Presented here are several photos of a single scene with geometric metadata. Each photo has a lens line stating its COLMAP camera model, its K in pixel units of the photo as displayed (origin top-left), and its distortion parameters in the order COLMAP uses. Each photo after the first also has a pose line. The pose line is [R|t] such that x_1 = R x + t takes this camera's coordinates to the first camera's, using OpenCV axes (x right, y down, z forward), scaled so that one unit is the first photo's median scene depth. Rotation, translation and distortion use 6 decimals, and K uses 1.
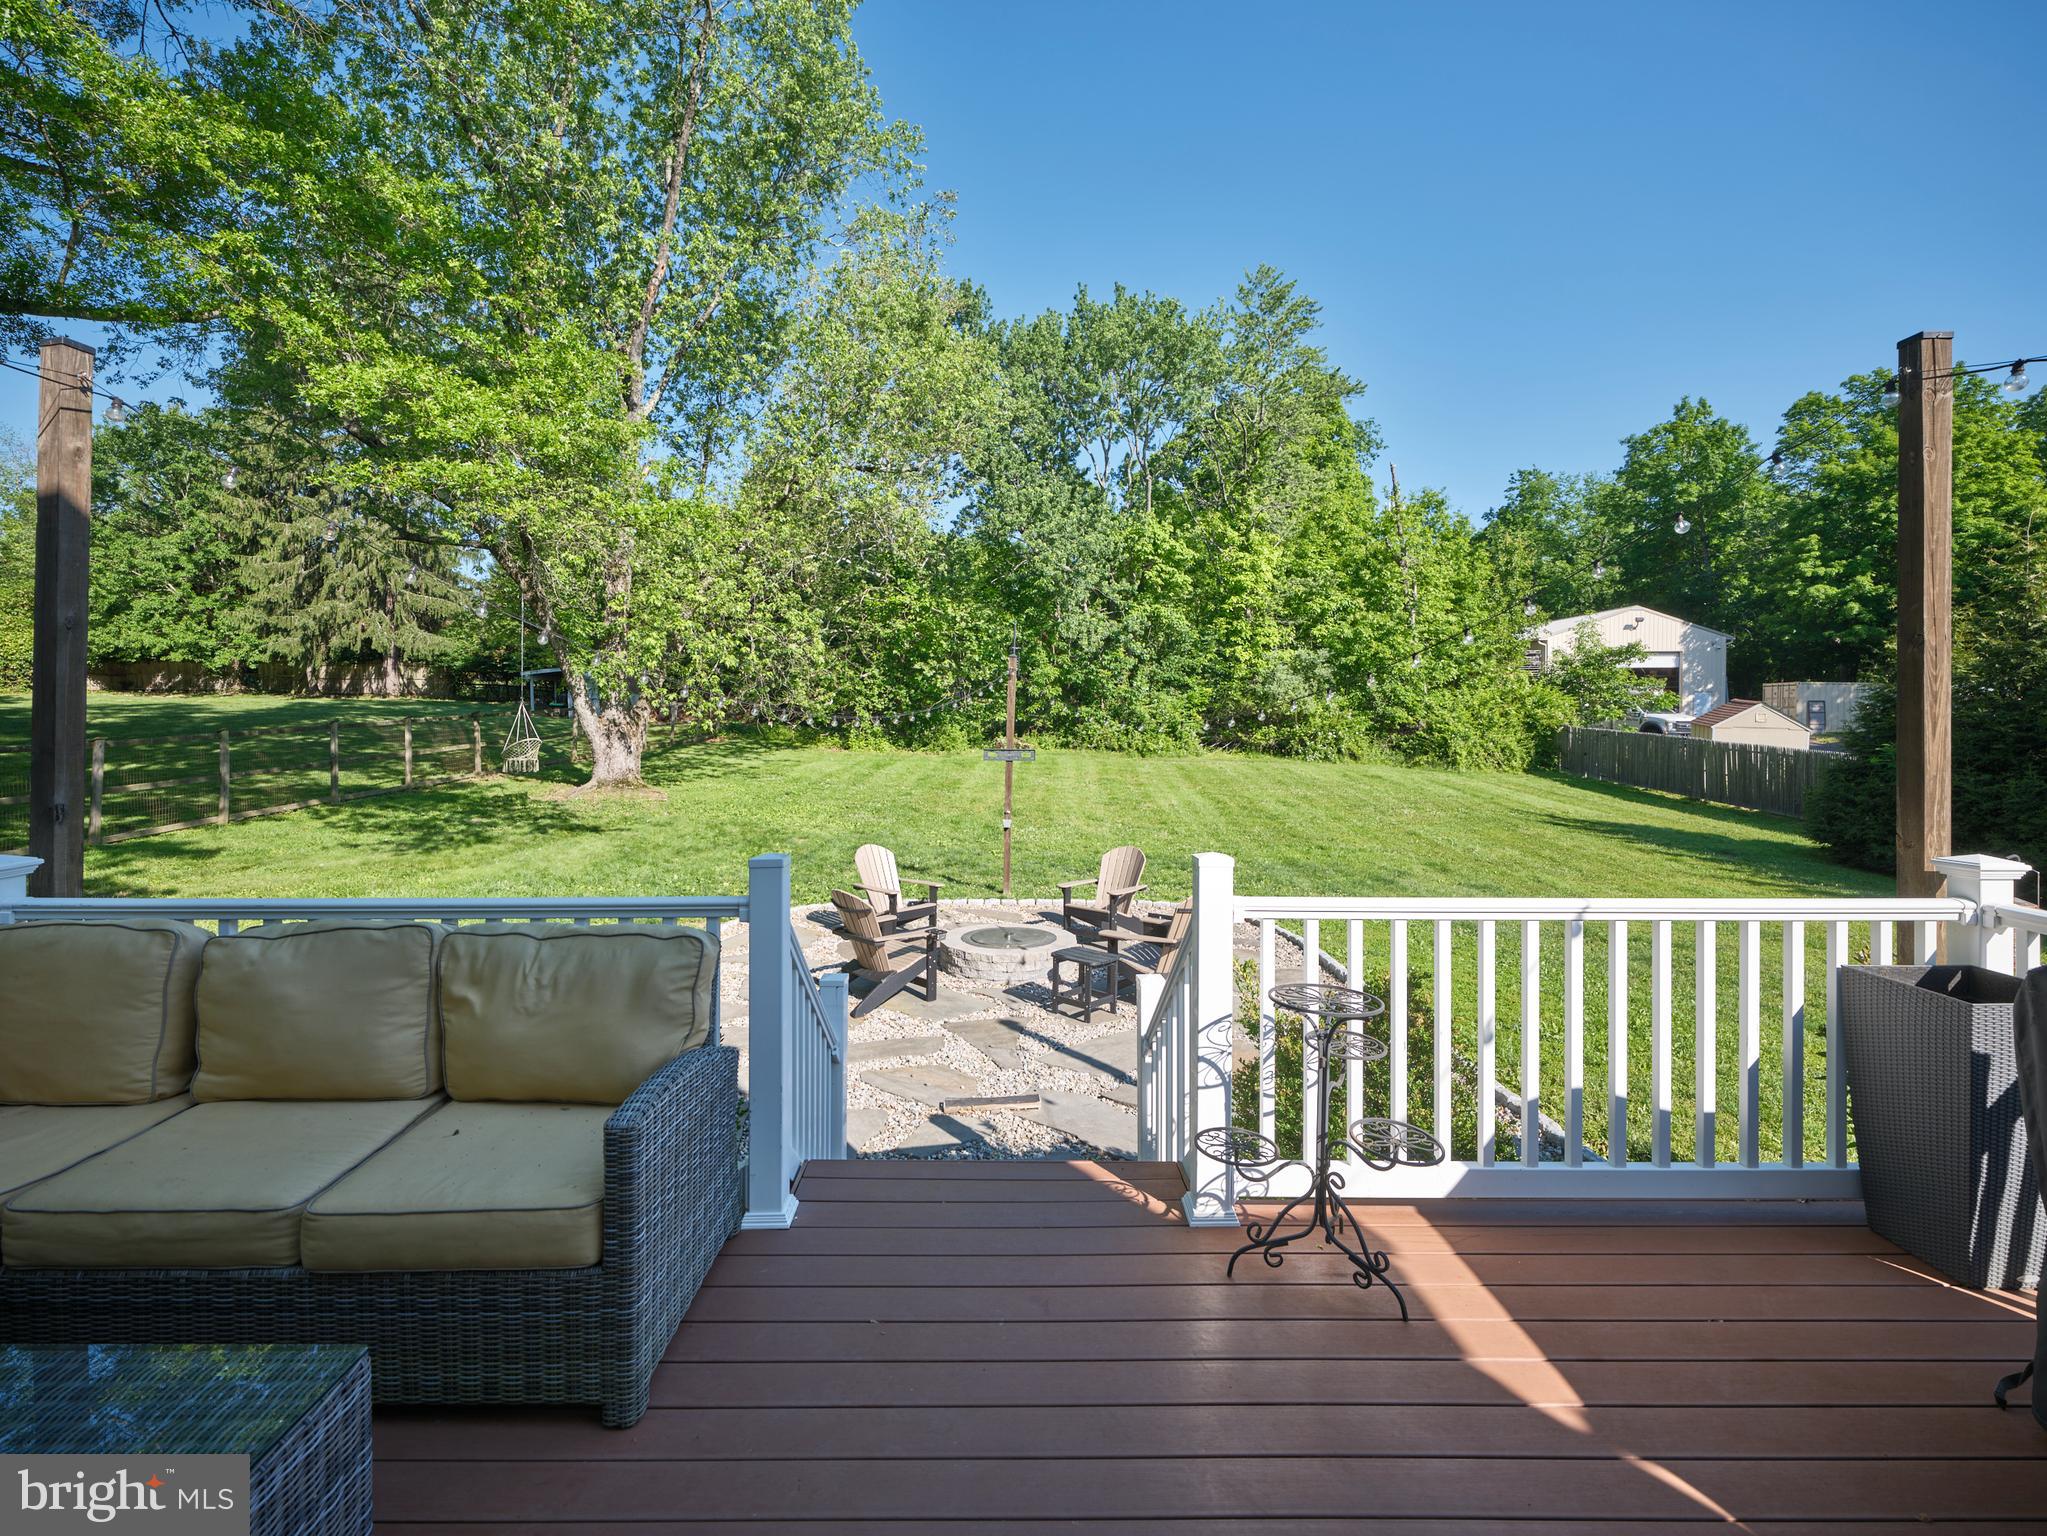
lens RADIAL K [[1018.6, 0, 1057.3], [0, 1018.6, 726.0], [0, 0, 1]] dist [-0.001118, 0.000450]
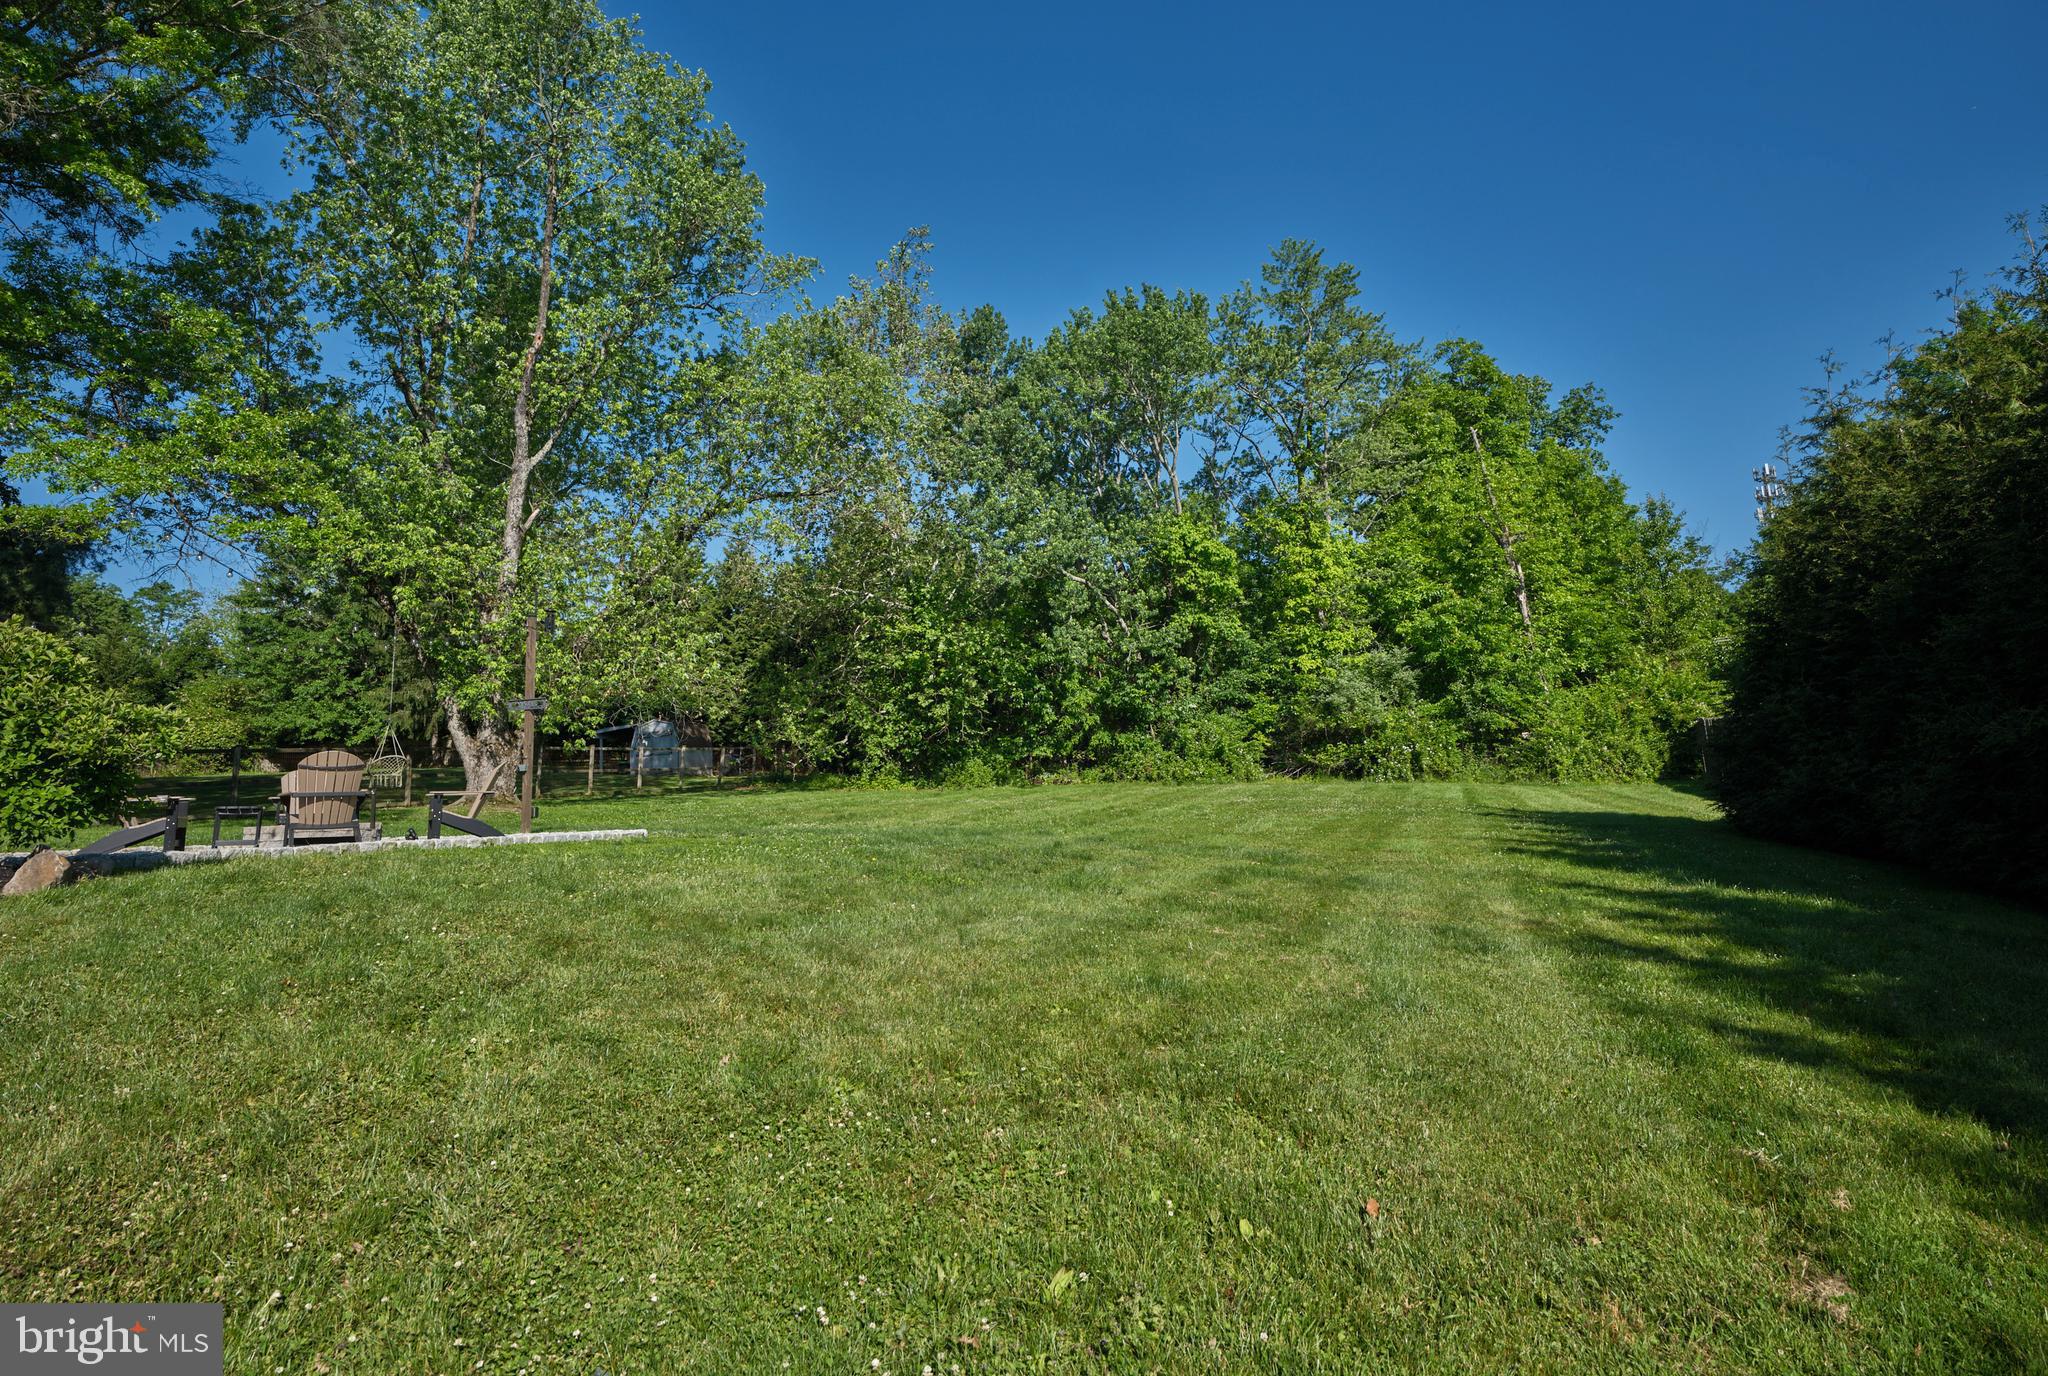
lens RADIAL K [[1304.9, 0, 1335.3], [0, 1304.9, 598.3], [0, 0, 1]] dist [-0.006208, -0.003343]
pose [[0.955813, -0.096804, -0.277581, 0.597136], [0.038759, 0.977483, -0.207426, 0.122177], [0.291410, 0.187502, 0.938042, -0.036749]]
